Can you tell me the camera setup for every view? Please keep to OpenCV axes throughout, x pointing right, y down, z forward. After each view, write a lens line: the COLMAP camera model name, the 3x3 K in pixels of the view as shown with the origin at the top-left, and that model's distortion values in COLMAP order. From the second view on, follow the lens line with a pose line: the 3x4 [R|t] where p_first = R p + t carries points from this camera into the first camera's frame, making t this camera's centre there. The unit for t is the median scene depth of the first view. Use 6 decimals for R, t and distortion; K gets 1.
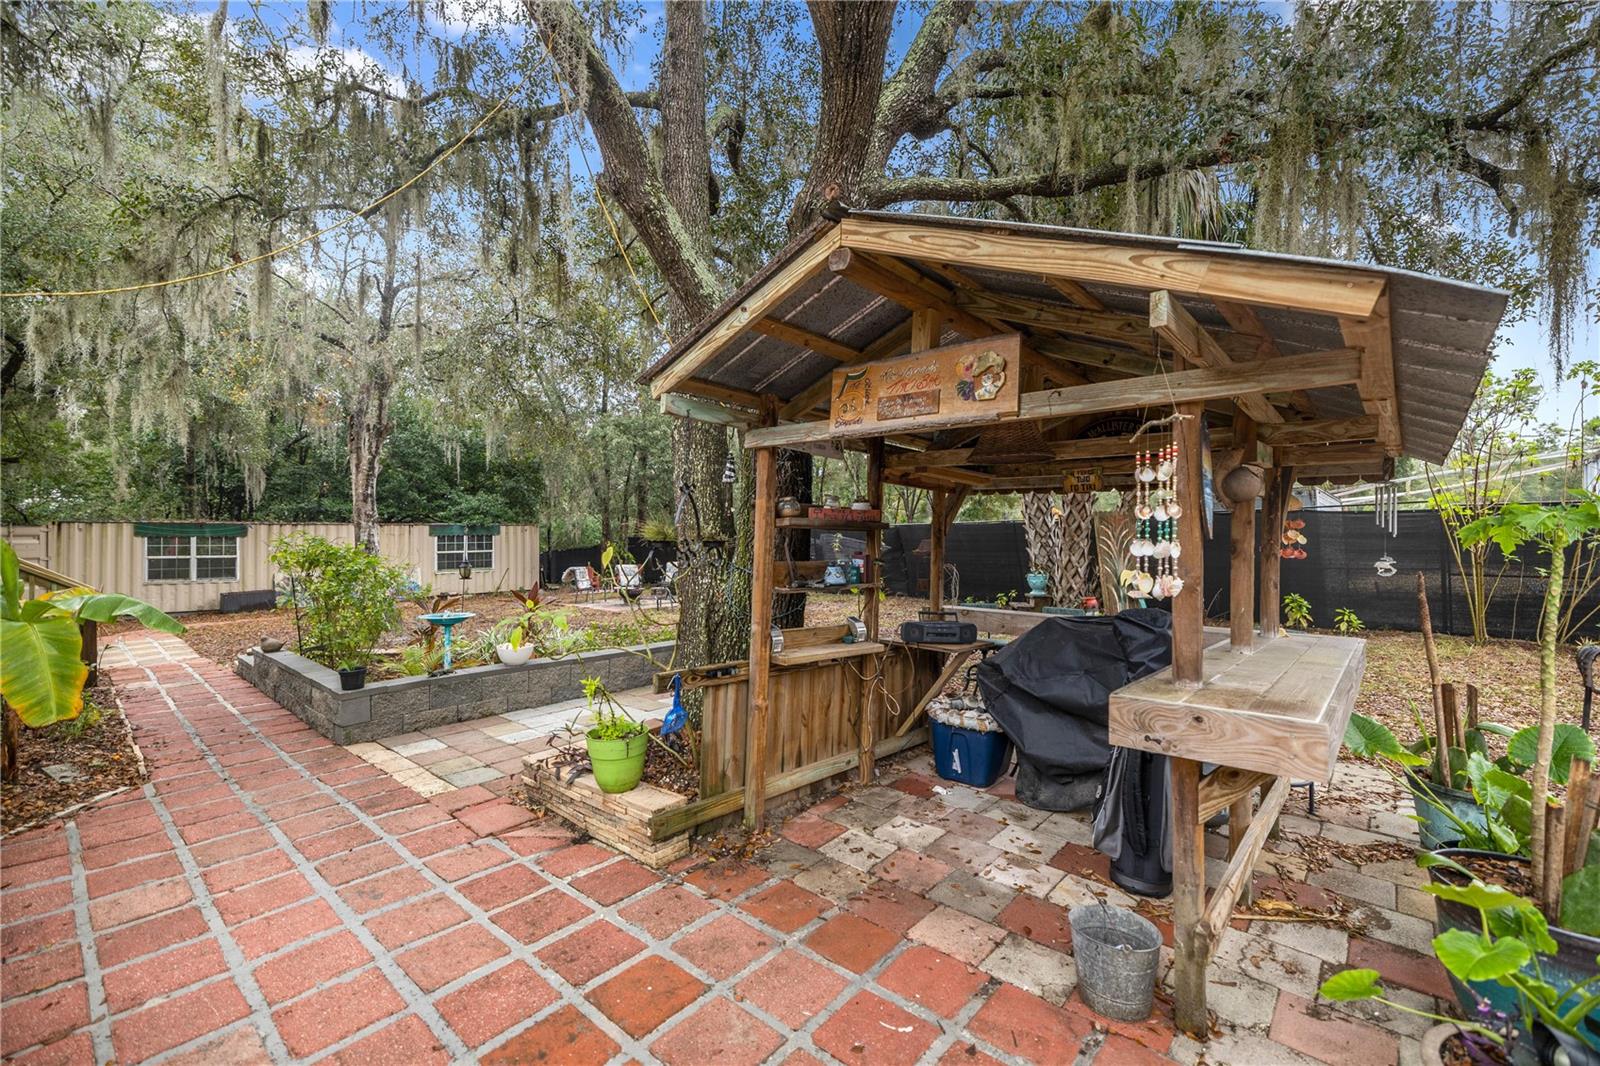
lens RADIAL K [[672.1, 0, 798.3], [0, 672.1, 531.9], [0, 0, 1]] dist [-0.000767, -0.000305]
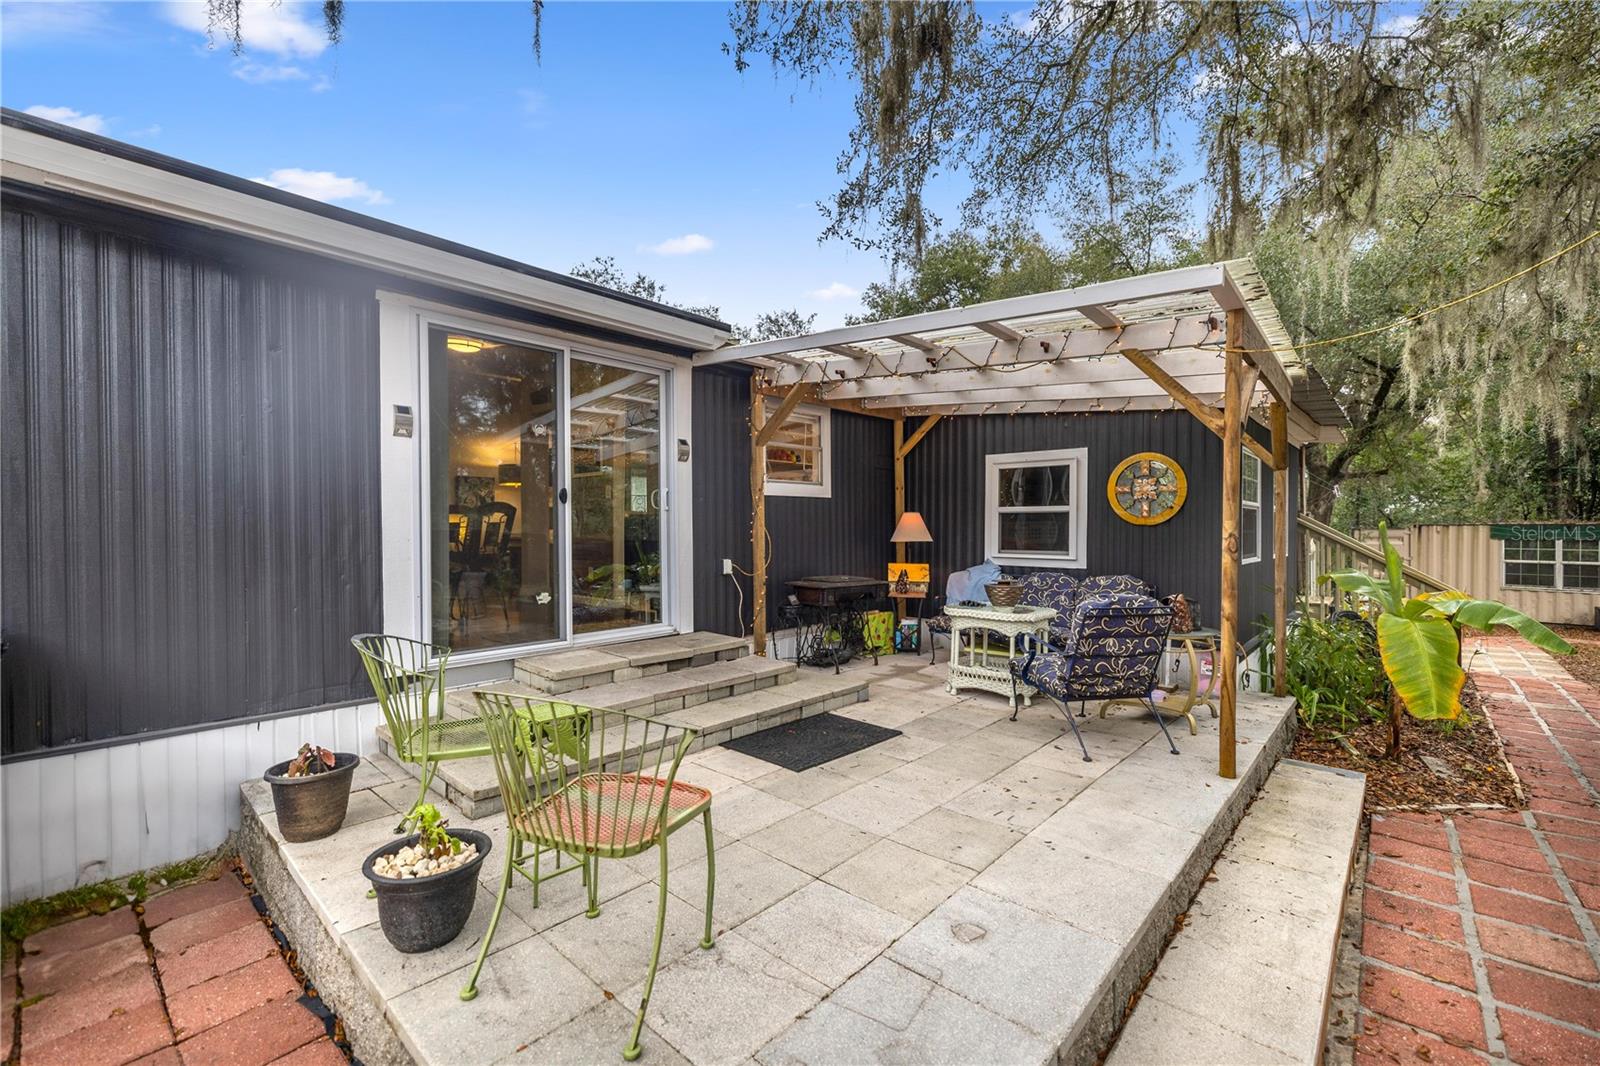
lens RADIAL K [[672.1, 0, 798.3], [0, 672.1, 531.9], [0, 0, 1]] dist [-0.000767, -0.000305]
pose [[-0.006448, -0.004114, -0.999971, -0.035359], [0.001523, 0.999990, -0.004124, -0.003613], [0.999978, -0.001550, -0.006442, 0.008657]]
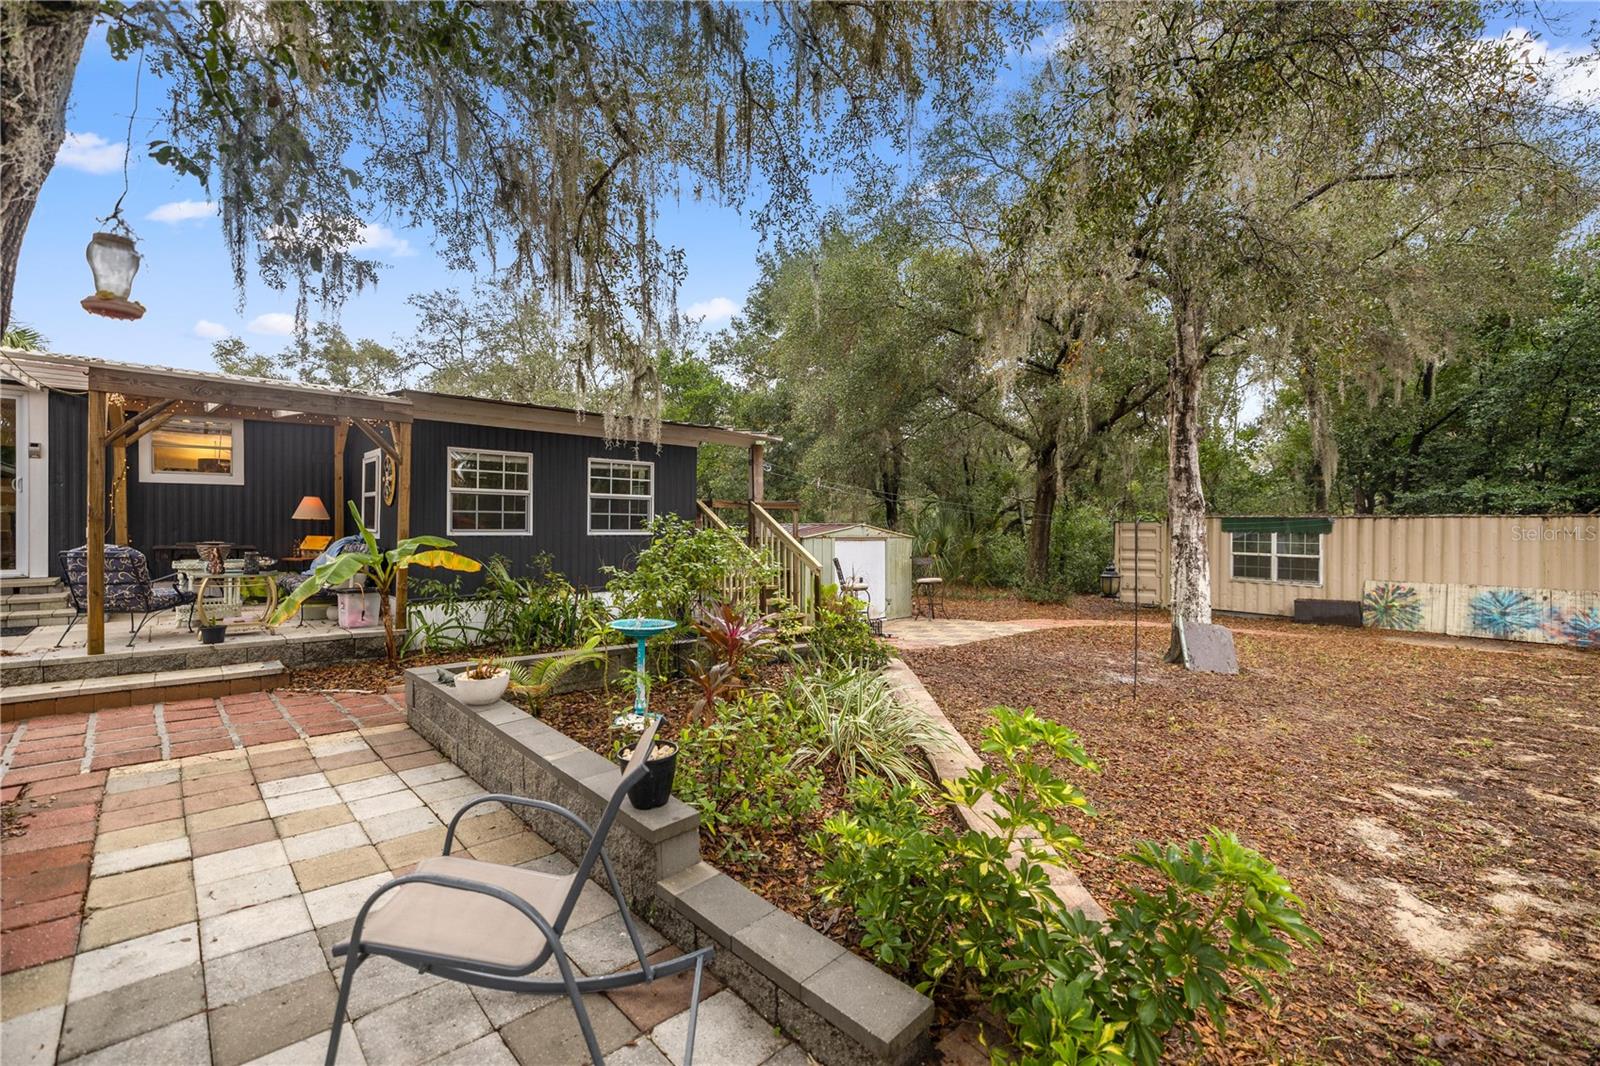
lens RADIAL K [[689.5, 0, 800.0], [0, 689.5, 533.0], [0, 0, 1]] dist [-0.000576, -0.000105]
pose [[-0.099548, 0.006035, -0.995014, 0.329191], [-0.007381, 0.999950, 0.006803, 0.027338], [0.995005, 0.008021, -0.099498, 1.937209]]
